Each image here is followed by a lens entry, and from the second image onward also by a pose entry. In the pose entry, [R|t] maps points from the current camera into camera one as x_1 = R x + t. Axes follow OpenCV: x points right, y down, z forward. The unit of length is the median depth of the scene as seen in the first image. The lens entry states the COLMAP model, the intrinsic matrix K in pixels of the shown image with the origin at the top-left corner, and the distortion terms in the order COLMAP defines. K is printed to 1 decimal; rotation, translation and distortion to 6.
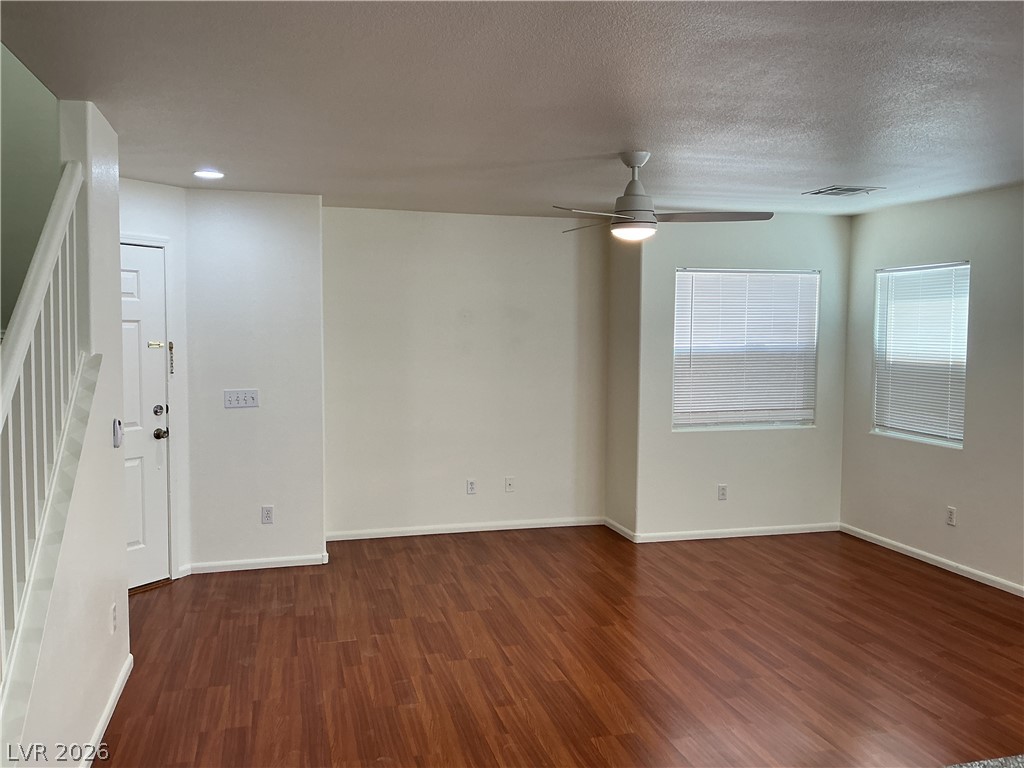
lens RADIAL K [[856.1, 0, 512.0], [0, 856.1, 384.0], [0, 0, 1]] dist [0.143743, -0.287554]
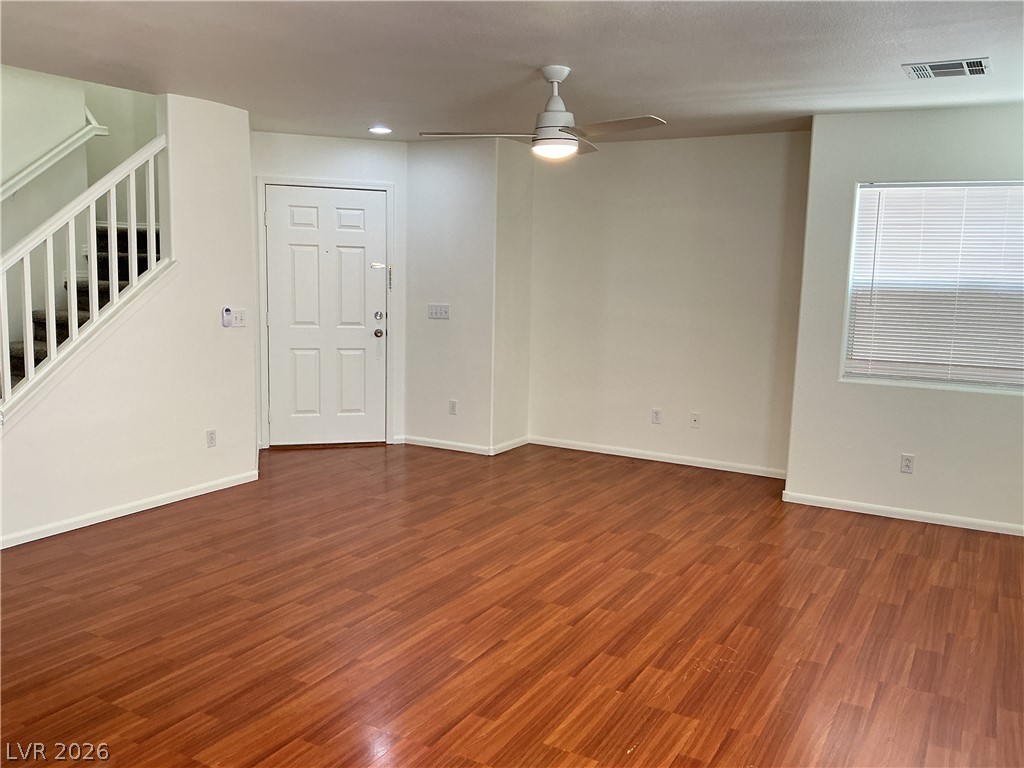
lens RADIAL K [[856.1, 0, 512.0], [0, 856.1, 384.0], [0, 0, 1]] dist [0.143743, -0.287554]
pose [[0.706103, 0.108386, -0.699765, 0.683265], [-0.066351, 0.993996, 0.087008, 0.006681], [0.704994, -0.015006, 0.709054, 0.210355]]
